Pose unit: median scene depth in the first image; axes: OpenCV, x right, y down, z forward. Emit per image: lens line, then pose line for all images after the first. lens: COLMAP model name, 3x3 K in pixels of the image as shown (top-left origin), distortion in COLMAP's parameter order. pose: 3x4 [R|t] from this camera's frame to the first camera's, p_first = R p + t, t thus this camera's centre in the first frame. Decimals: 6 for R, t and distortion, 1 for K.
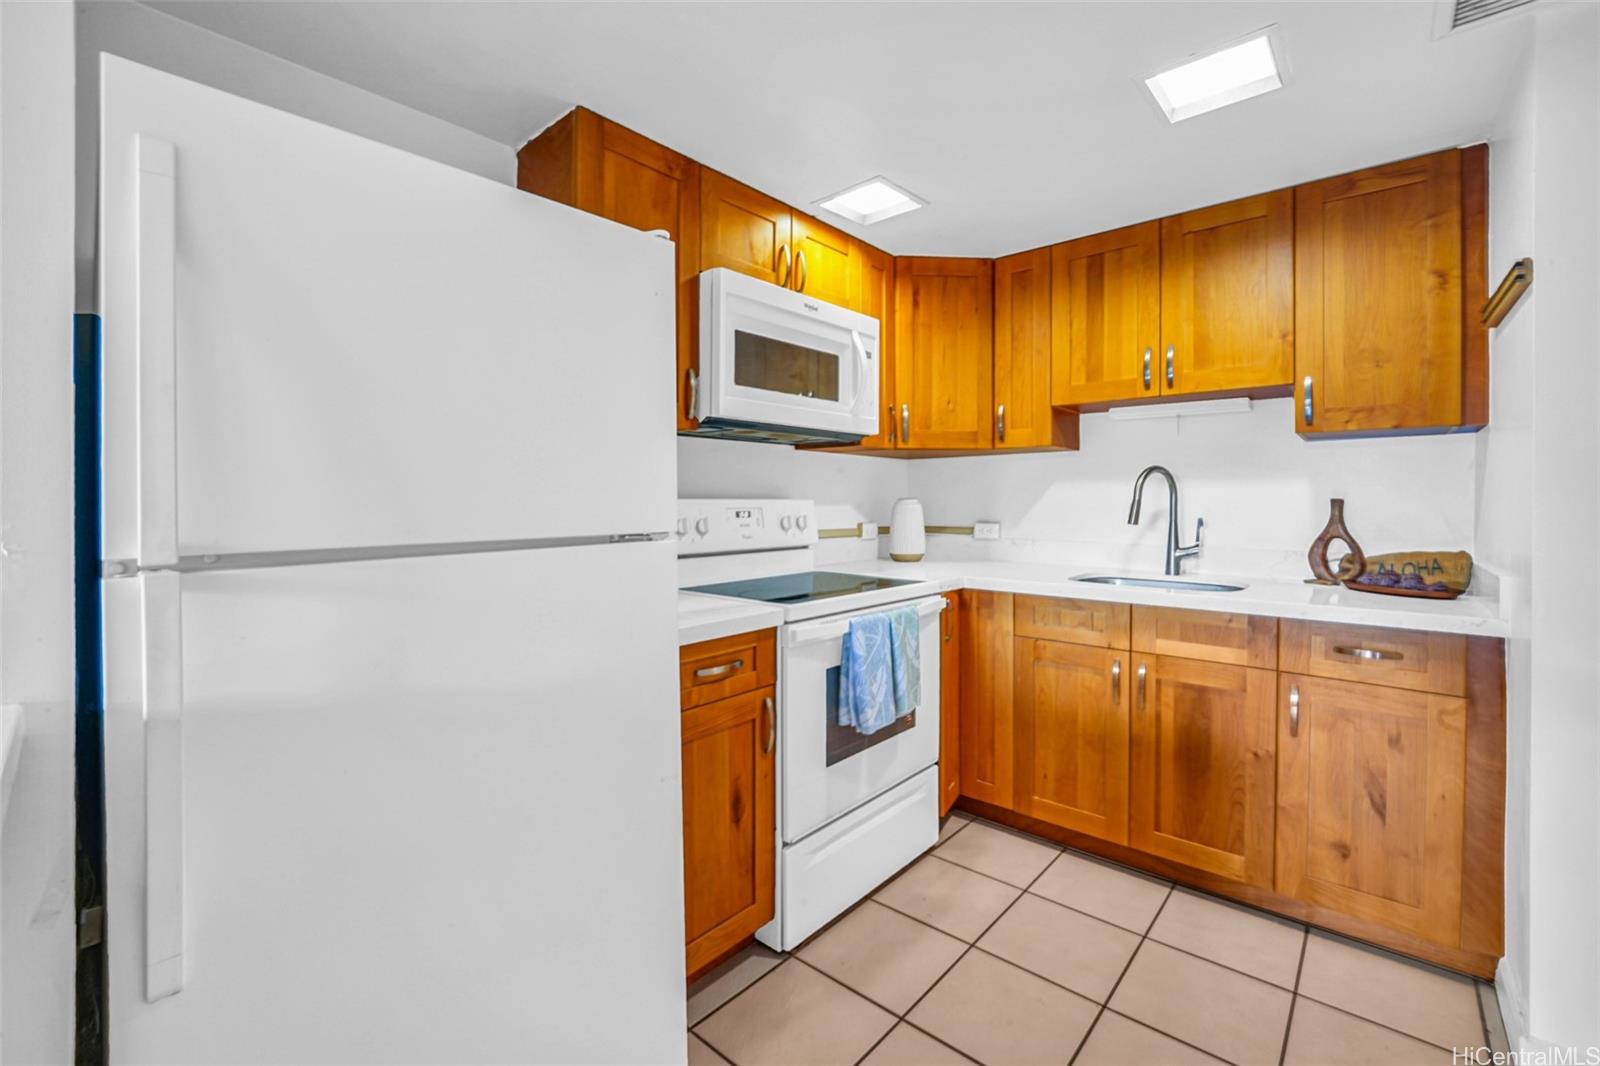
lens RADIAL K [[680.0, 0, 793.0], [0, 680.0, 502.7], [0, 0, 1]] dist [-0.029642, 0.006309]
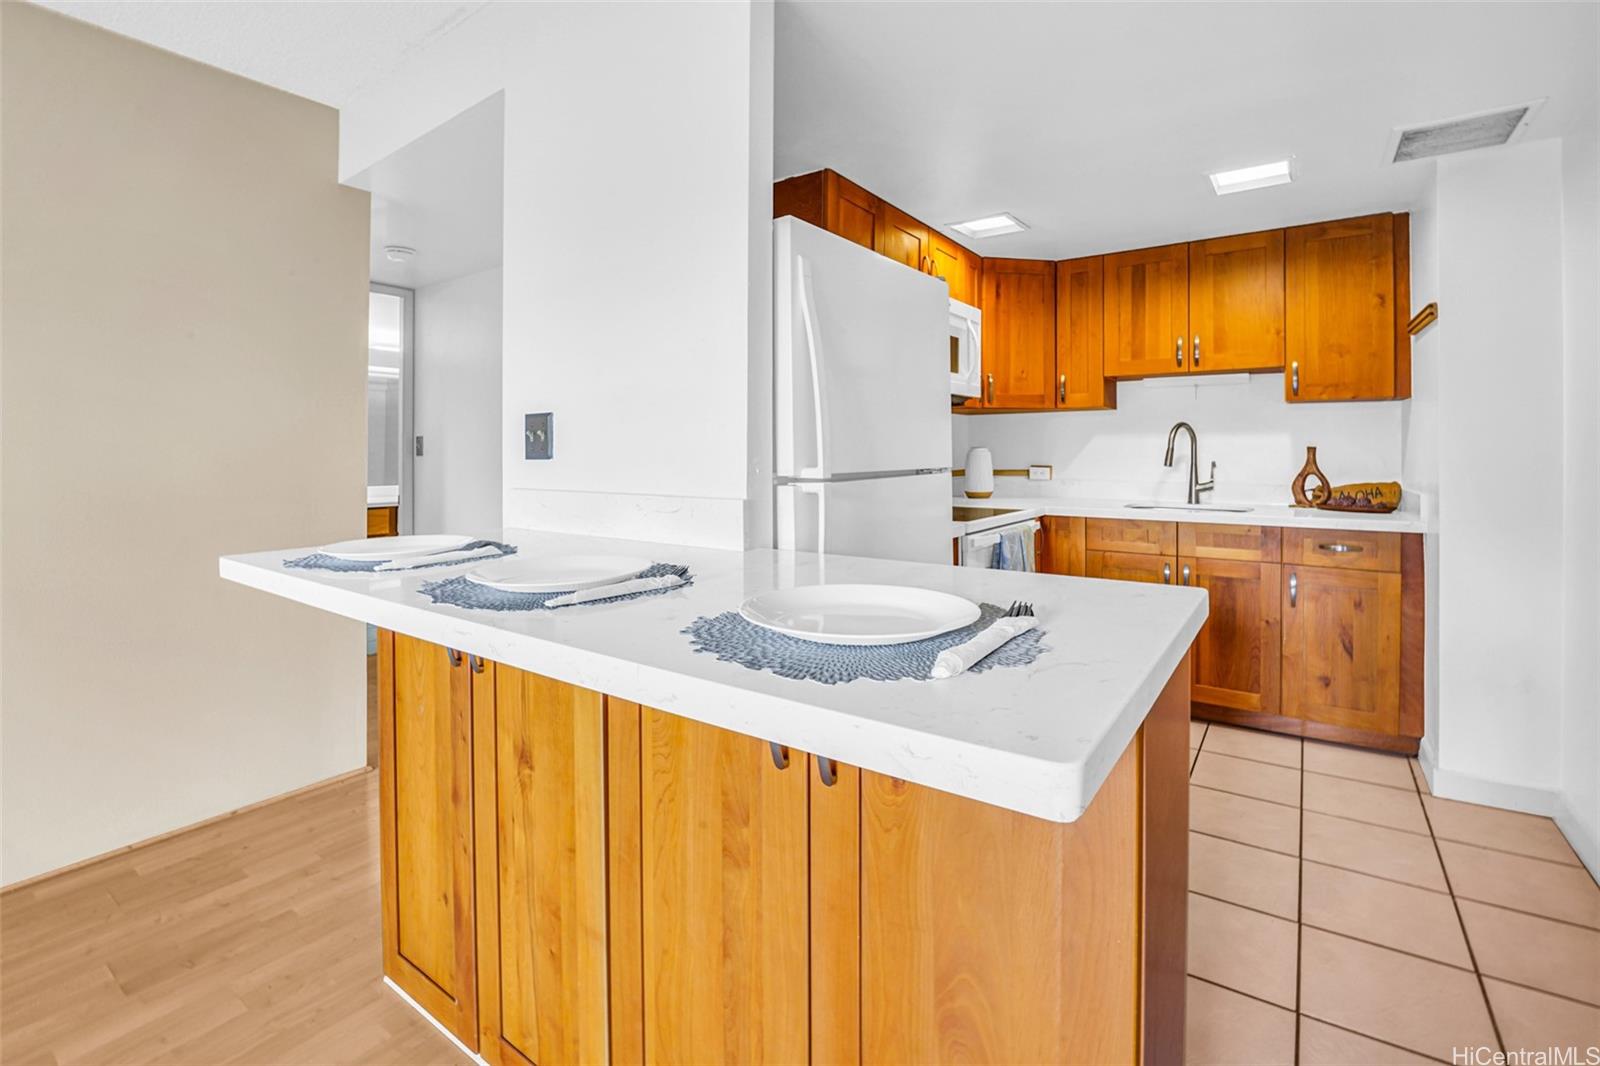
lens RADIAL K [[714.8, 0, 799.7], [0, 714.8, 449.1], [0, 0, 1]] dist [-0.019786, -0.000077]
pose [[0.994274, -0.002513, 0.106830, -0.430558], [0.003230, 0.999973, -0.006533, 0.006189], [-0.106810, 0.006841, 0.994256, -0.378329]]
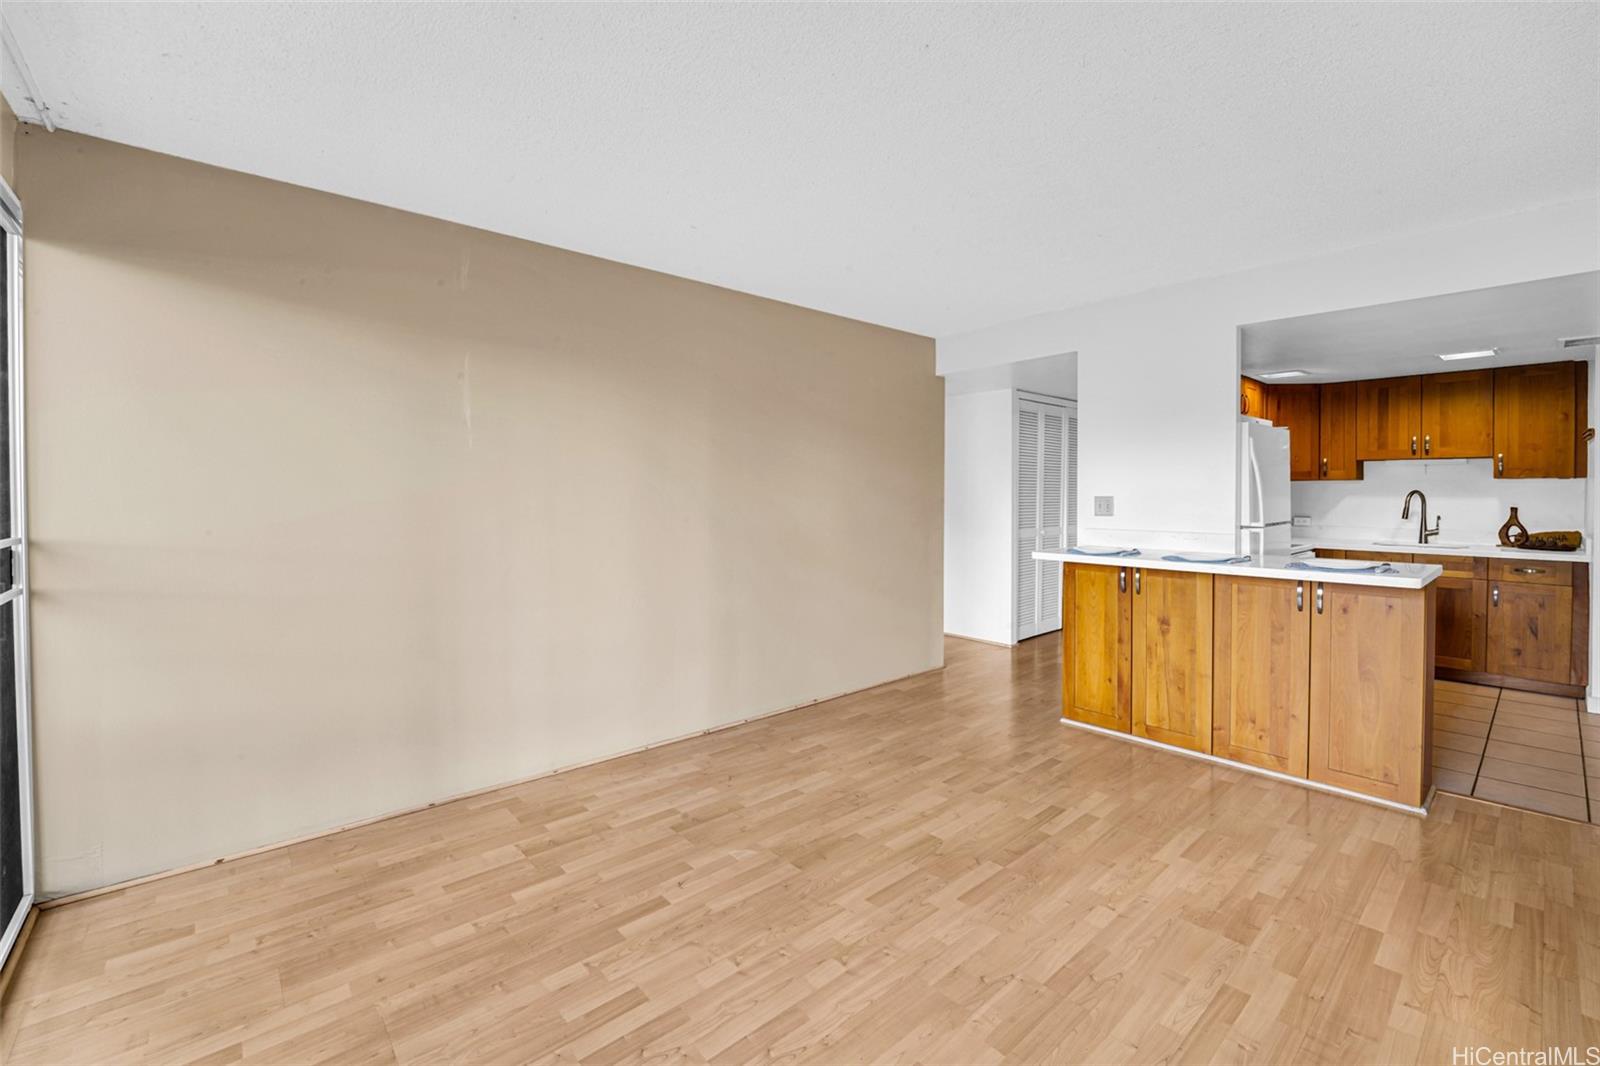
lens RADIAL K [[661.8, 0, 807.7], [0, 661.8, 496.7], [0, 0, 1]] dist [-0.020698, 0.000622]
pose [[0.991679, 0.000970, -0.128729, -1.218820], [-0.000543, 0.999994, 0.003347, -0.046947], [0.128731, -0.003249, 0.991674, -1.408350]]
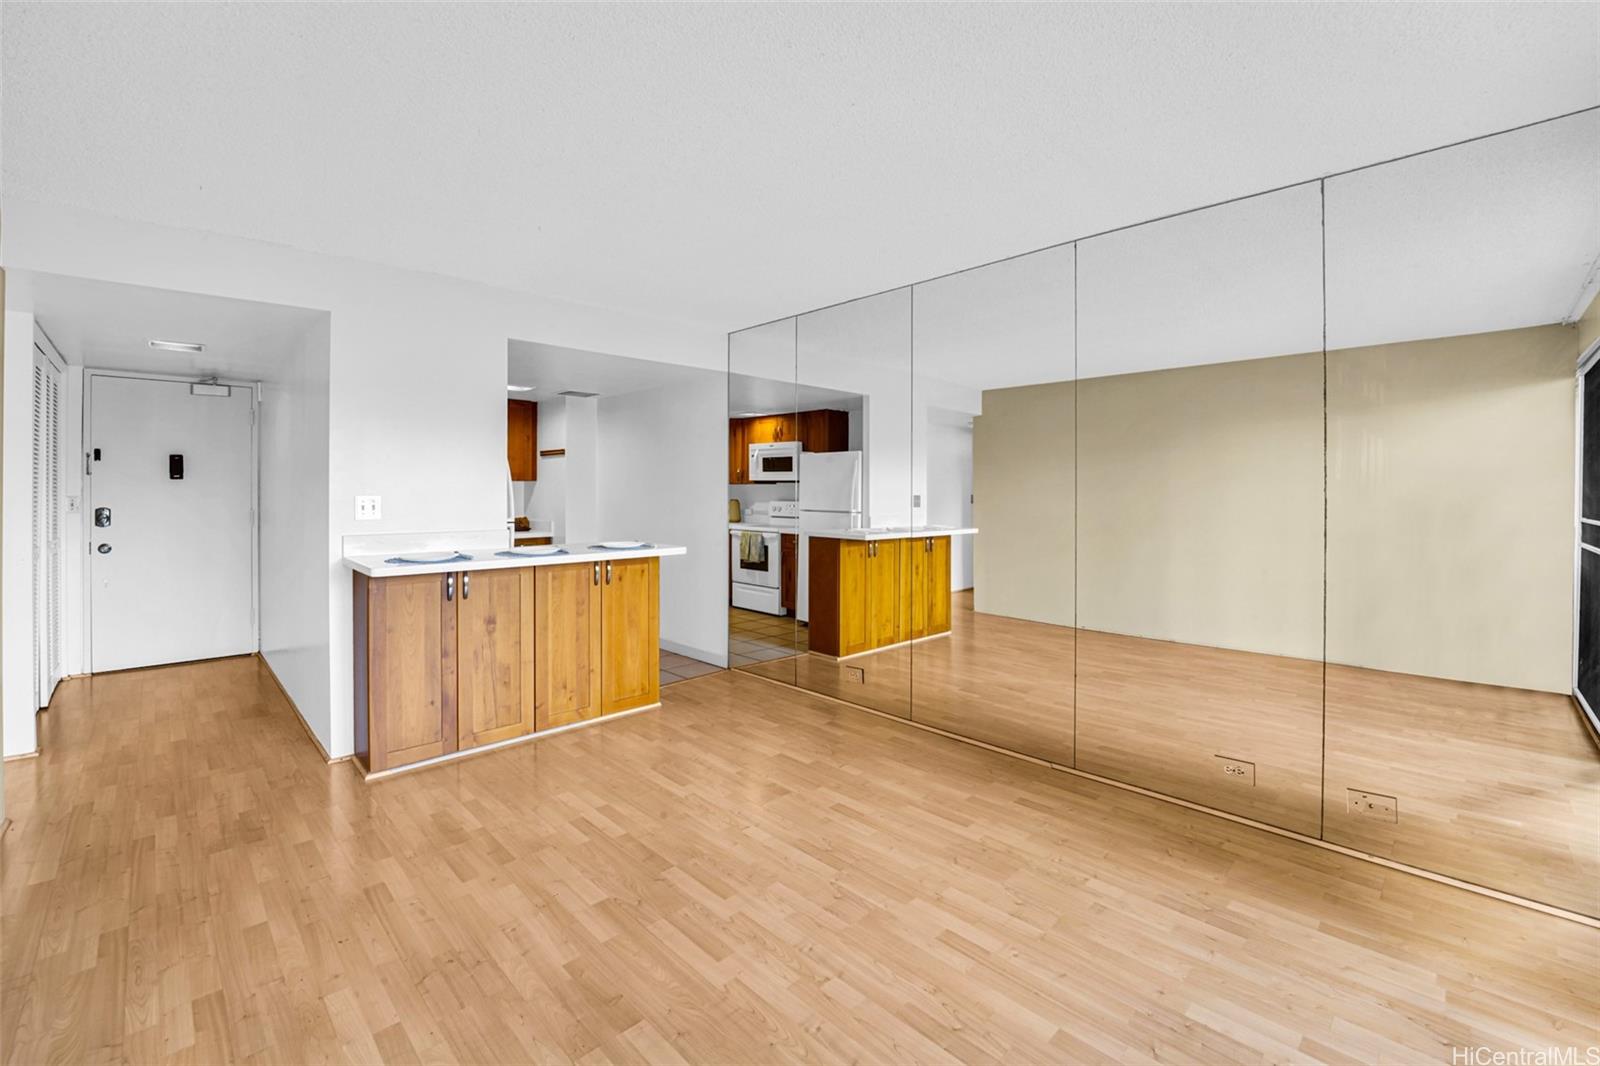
lens RADIAL K [[697.8, 0, 781.9], [0, 697.8, 488.5], [0, 0, 1]] dist [-0.019463, -0.000025]
pose [[0.100582, 0.002693, 0.994925, -2.125142], [0.003408, 0.999990, -0.003052, -0.051146], [-0.994923, 0.003698, 0.100572, -0.616292]]
